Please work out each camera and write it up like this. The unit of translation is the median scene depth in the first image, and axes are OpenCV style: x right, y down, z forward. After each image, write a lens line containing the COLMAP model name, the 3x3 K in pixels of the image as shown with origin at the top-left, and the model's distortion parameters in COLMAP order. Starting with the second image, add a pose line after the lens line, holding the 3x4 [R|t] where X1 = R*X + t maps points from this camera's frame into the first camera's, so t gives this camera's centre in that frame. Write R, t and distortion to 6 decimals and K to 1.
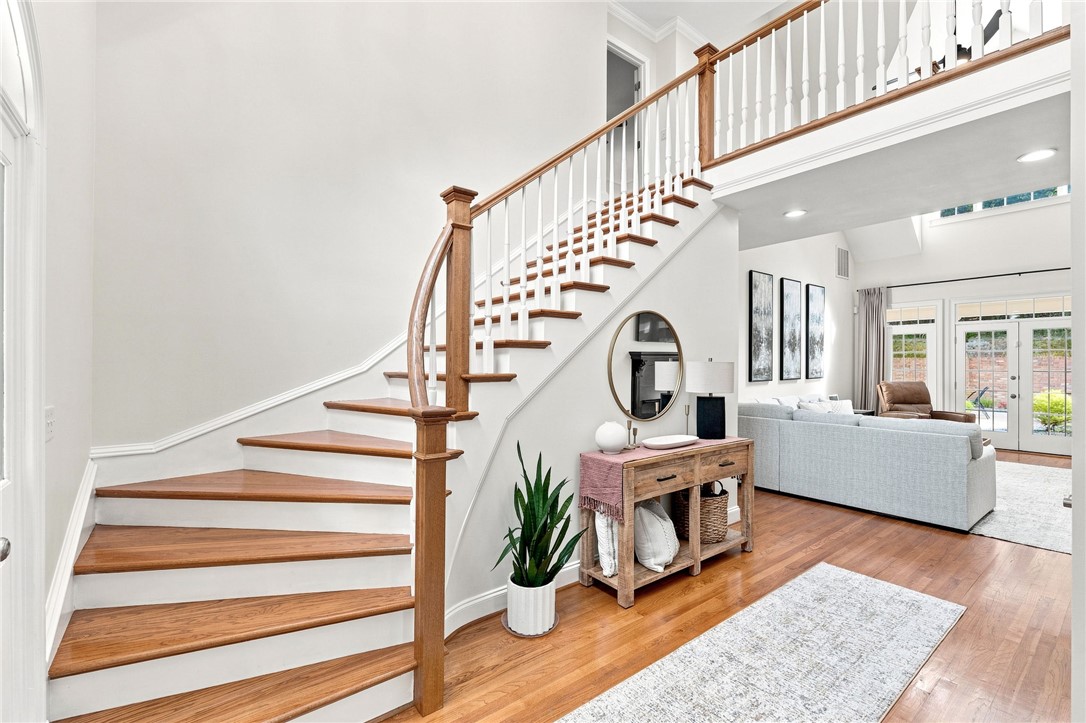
lens RADIAL K [[476.1, 0, 545.0], [0, 476.1, 358.6], [0, 0, 1]] dist [-0.009668, -0.000104]
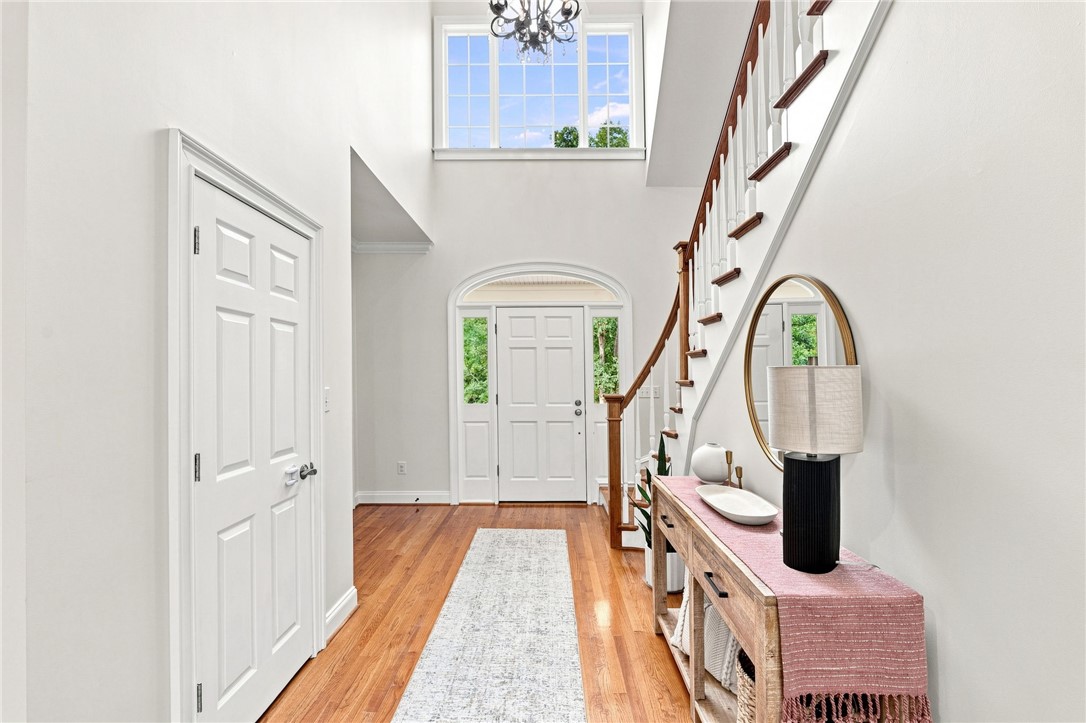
lens RADIAL K [[476.1, 0, 545.4], [0, 476.1, 367.5], [0, 0, 1]] dist [-0.009668, -0.000104]
pose [[-0.625999, -0.008611, -0.779777, 0.419380], [0.019220, 0.999465, -0.026466, 0.008883], [0.779587, -0.031555, -0.625498, 0.572000]]
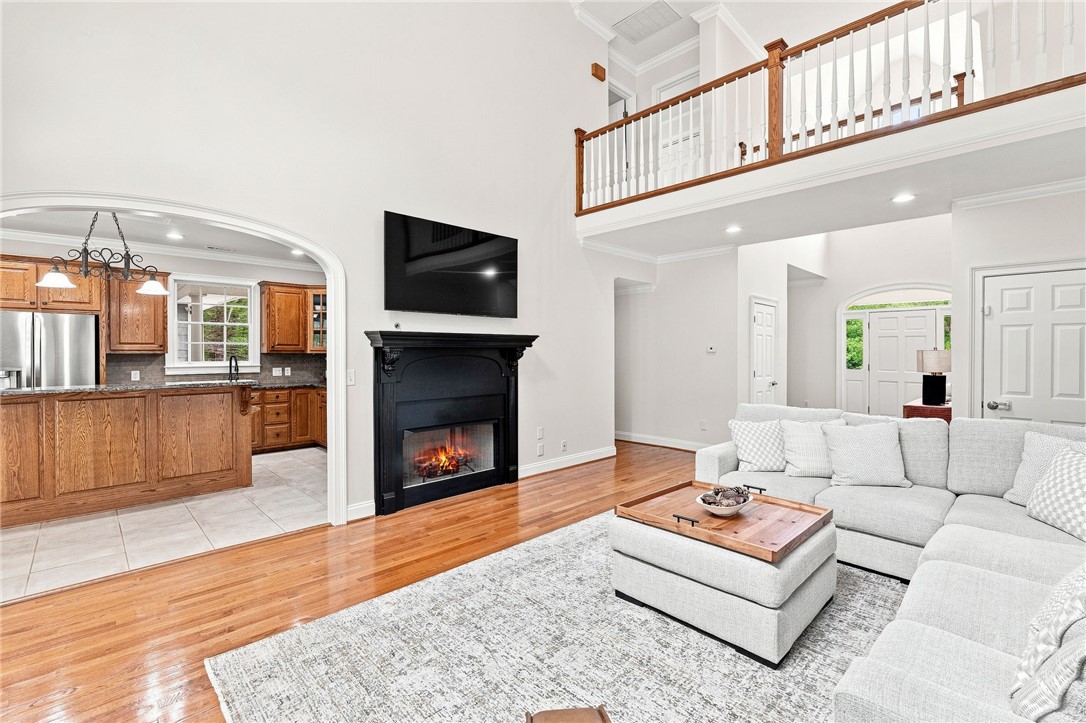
lens RADIAL K [[476.1, 0, 542.8], [0, 476.1, 358.7], [0, 0, 1]] dist [-0.009668, -0.000104]
pose [[-0.993912, 0.002514, -0.110146, 0.777283], [0.002756, 0.999994, -0.002047, 0.015412], [0.110140, -0.002338, -0.993913, 1.061489]]
